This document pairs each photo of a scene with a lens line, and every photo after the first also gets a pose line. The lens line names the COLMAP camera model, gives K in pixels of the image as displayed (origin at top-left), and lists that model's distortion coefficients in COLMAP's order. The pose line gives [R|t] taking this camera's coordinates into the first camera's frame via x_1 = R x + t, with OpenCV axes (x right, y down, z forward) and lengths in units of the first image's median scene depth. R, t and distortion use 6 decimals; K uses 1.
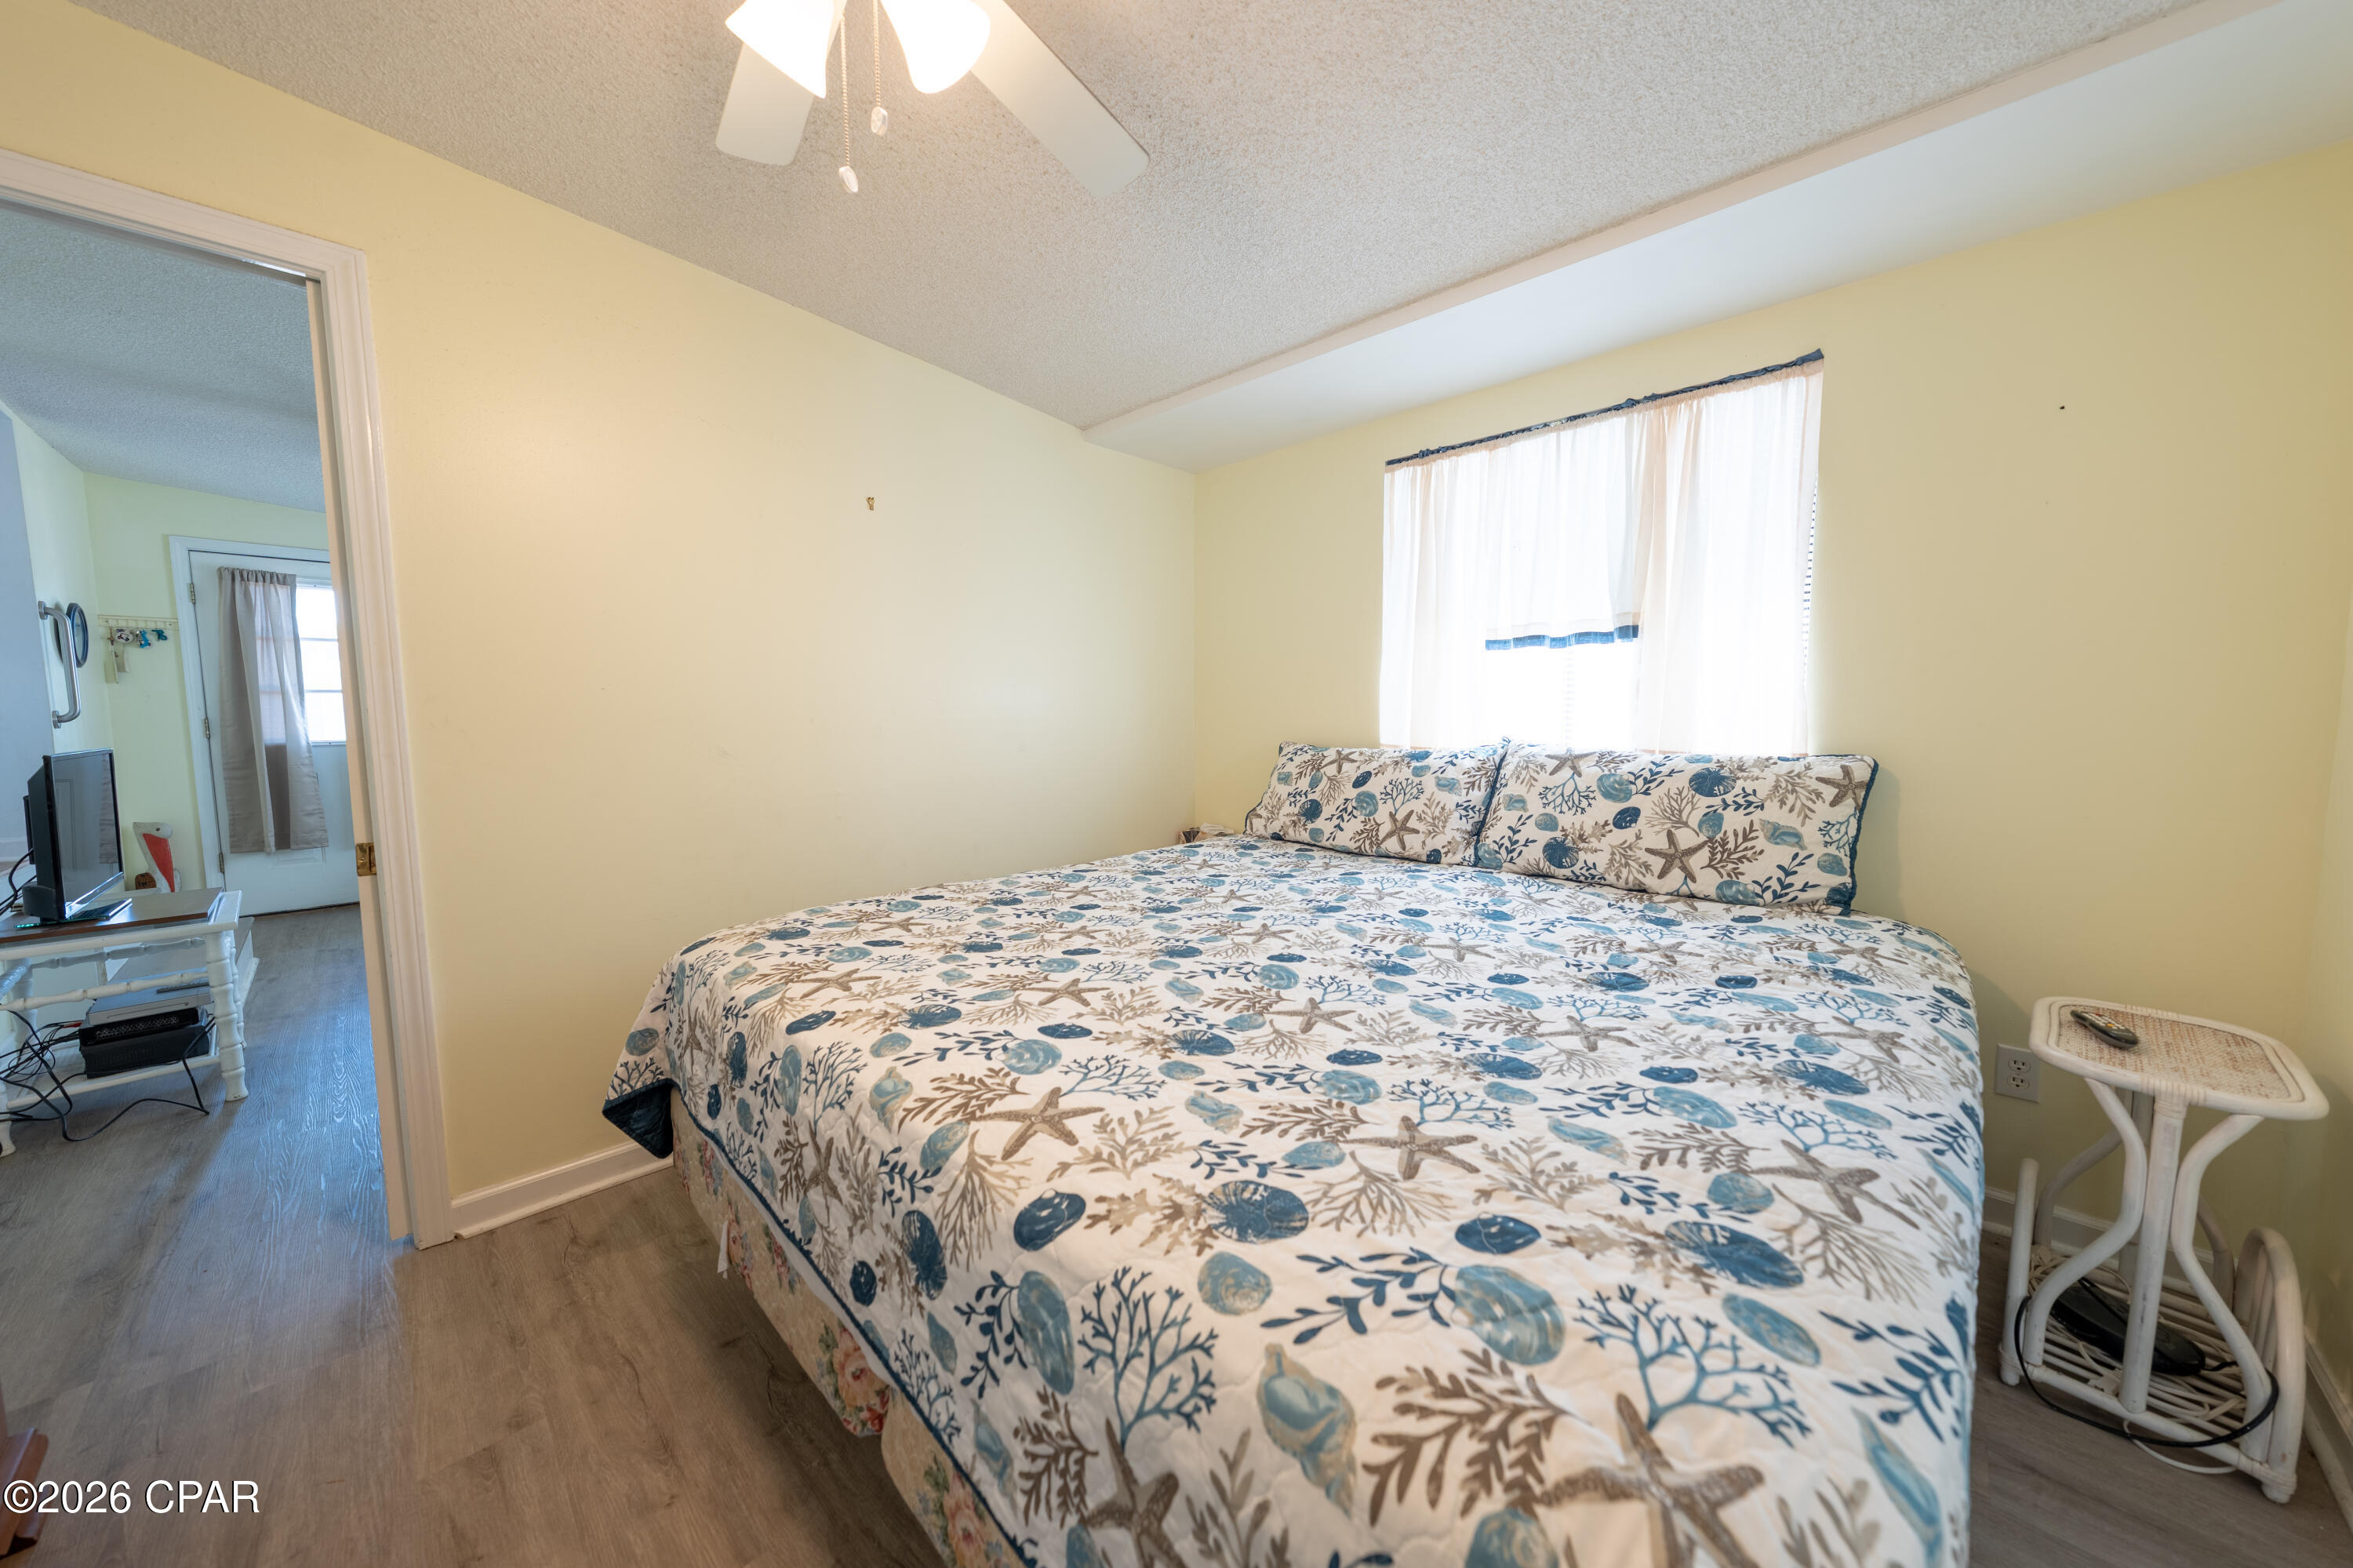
lens RADIAL K [[799.4, 0, 1188.5], [0, 799.4, 776.9], [0, 0, 1]] dist [-0.003854, 0.000477]
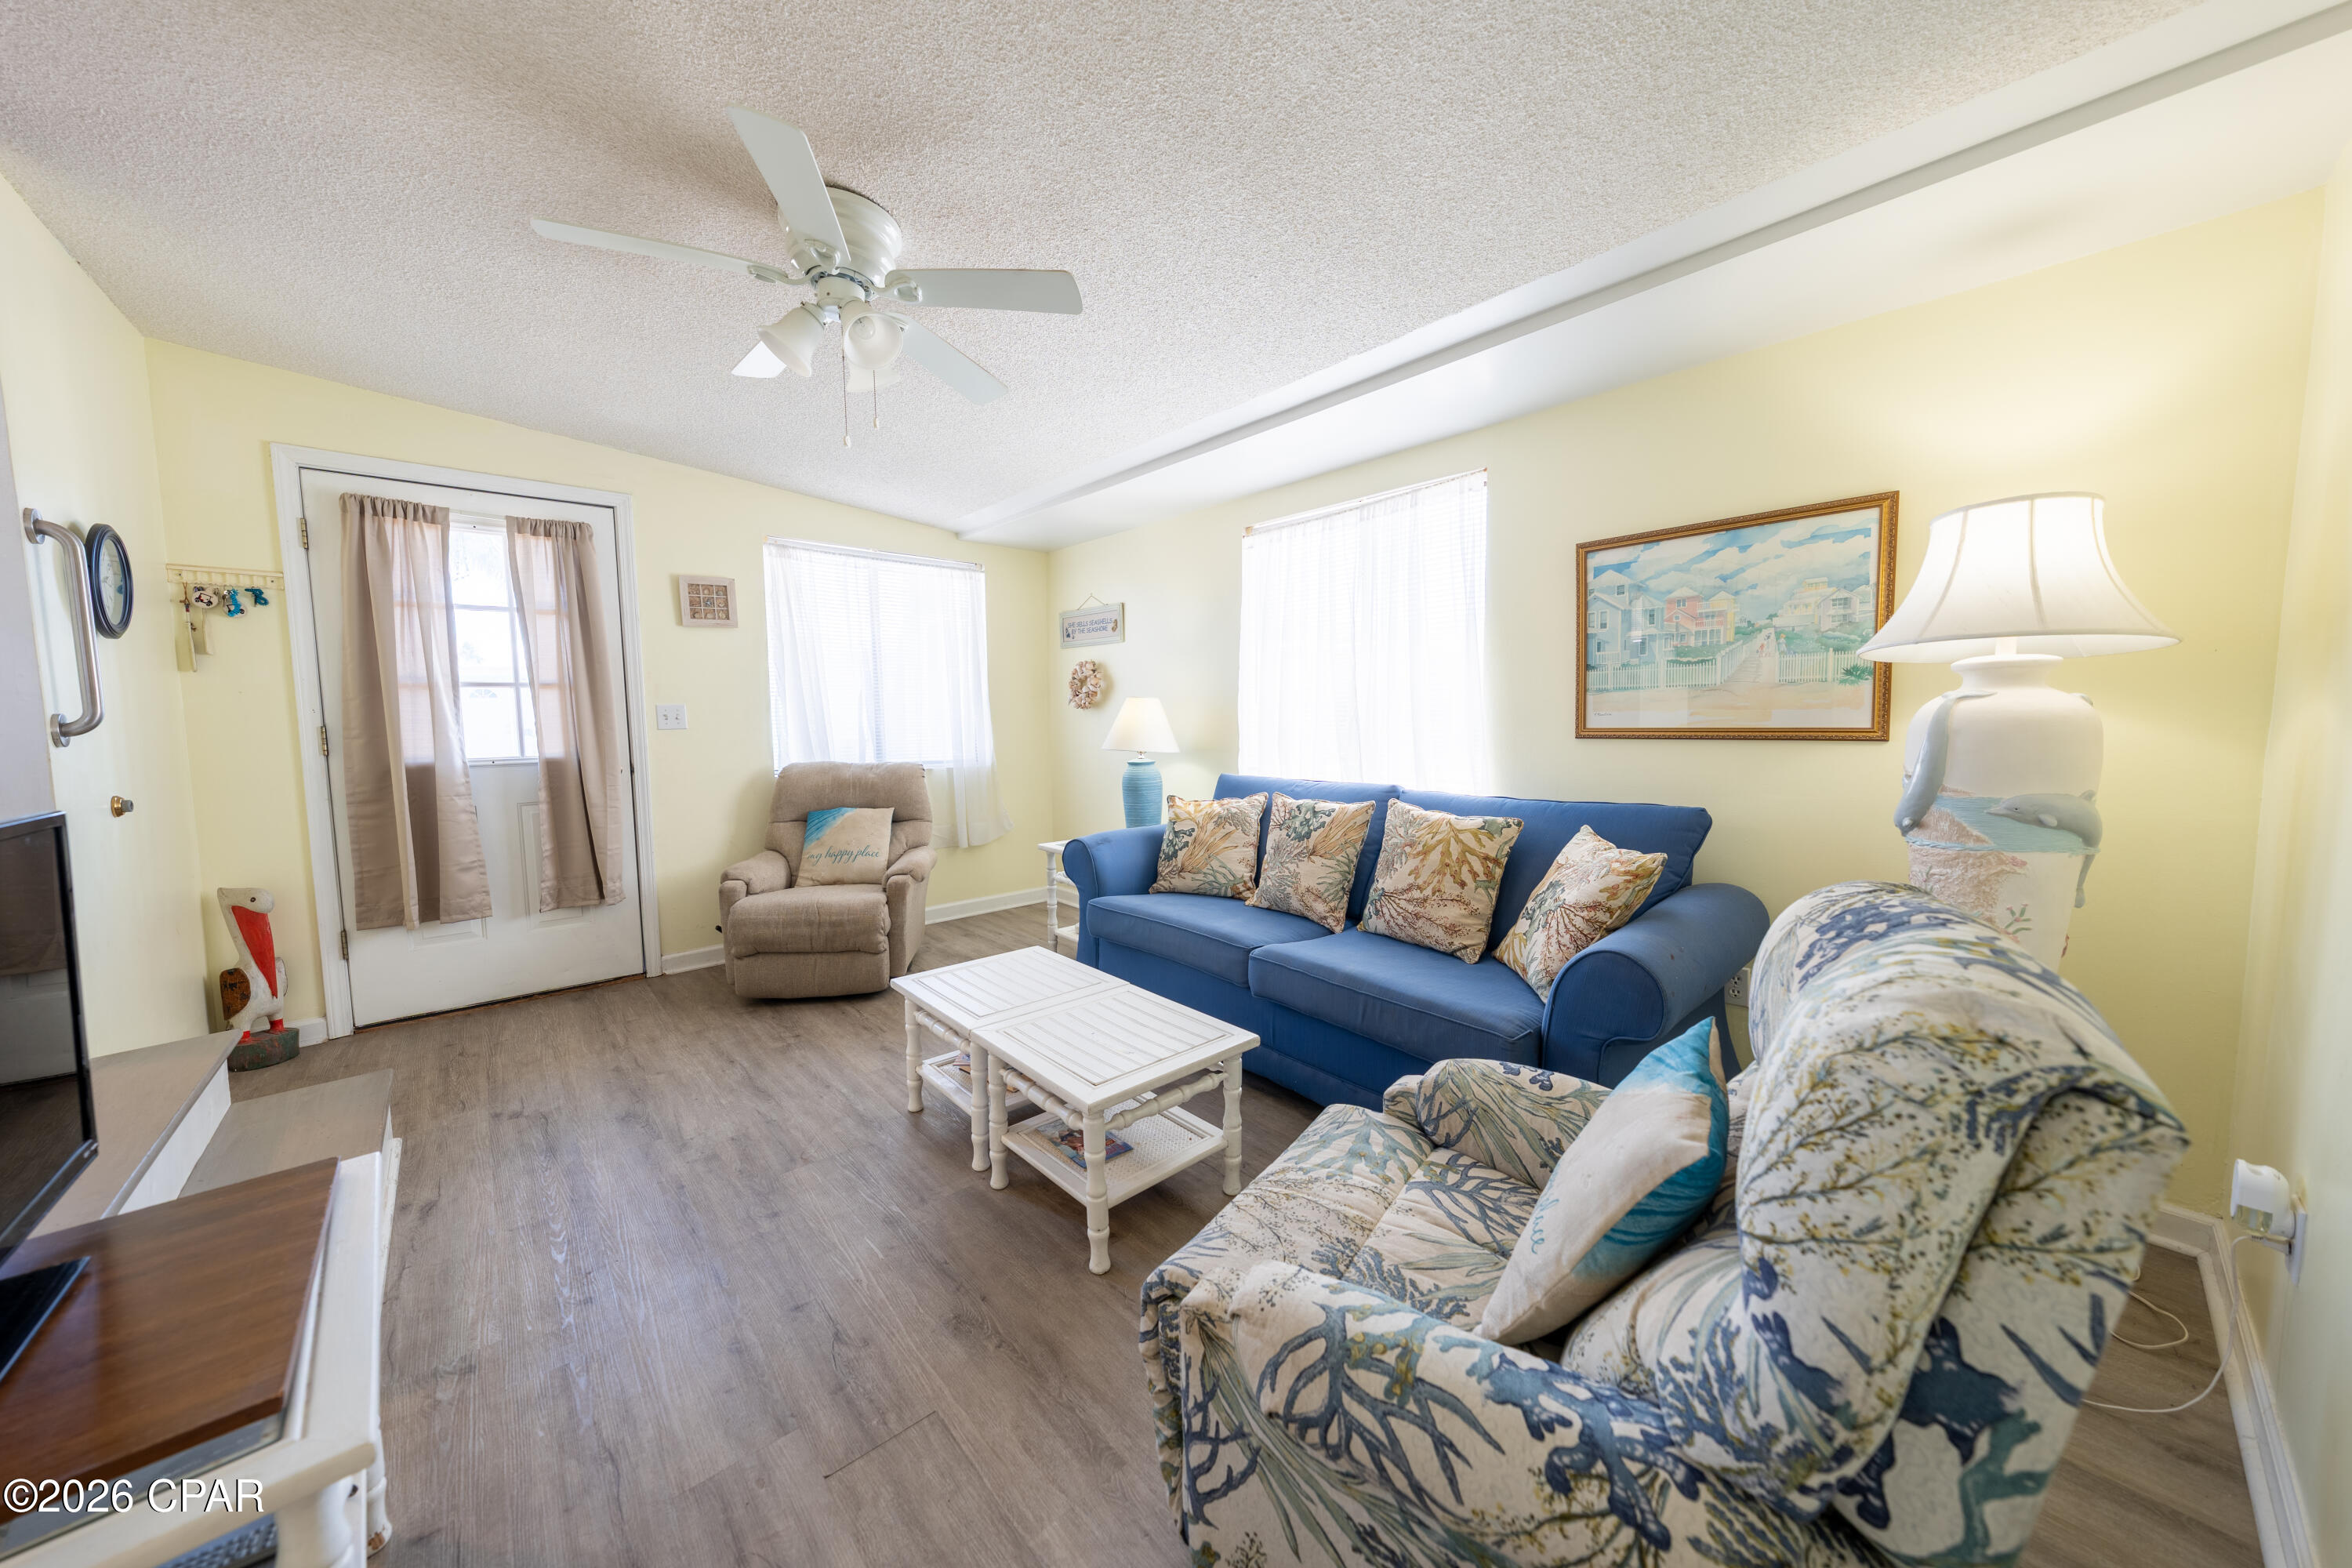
lens RADIAL K [[799.0, 0, 1182.0], [0, 799.0, 780.3], [0, 0, 1]] dist [-0.003854, 0.000477]
pose [[0.997341, 0.003806, -0.072783, -0.484723], [-0.003712, 0.999992, 0.001427, -0.032389], [0.072788, -0.001153, 0.997347, 0.400149]]
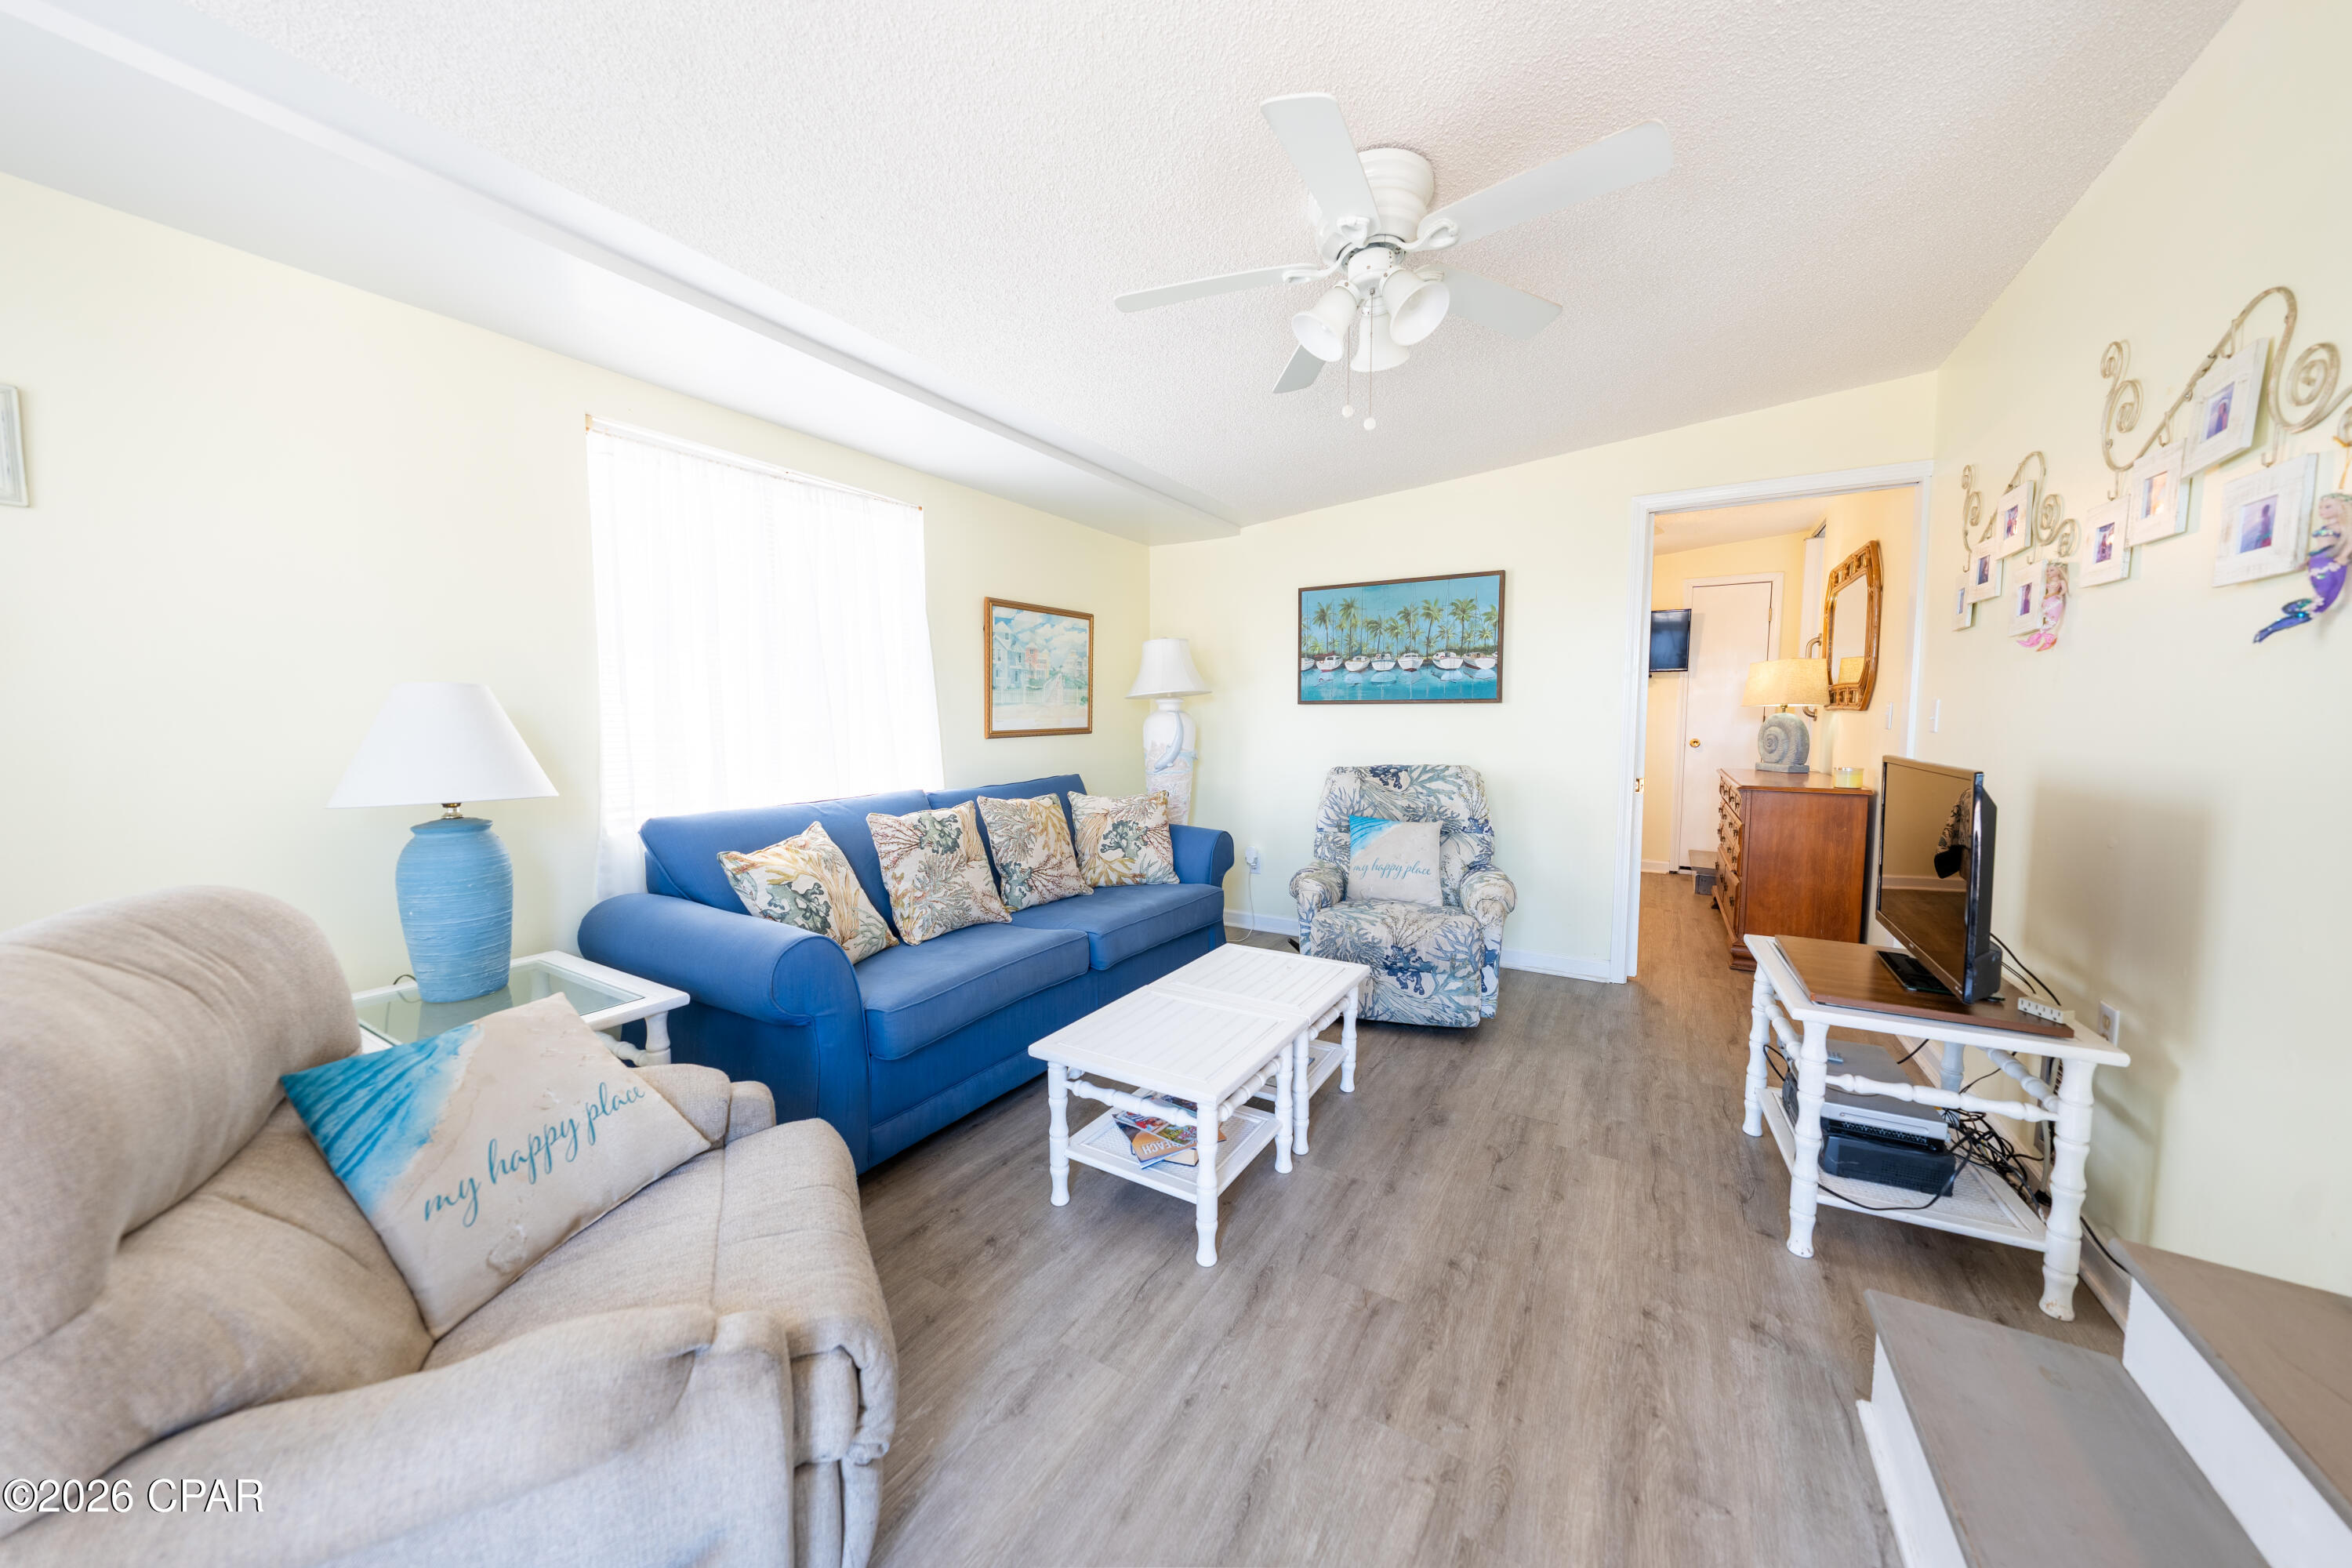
lens RADIAL K [[799.0, 0, 1183.4], [0, 799.0, 770.9], [0, 0, 1]] dist [-0.003854, 0.000477]
pose [[-0.230068, -0.059647, 0.971345, -1.551644], [0.090663, 0.992465, 0.082418, -0.119343], [-0.968942, 0.107027, -0.222927, 1.499837]]
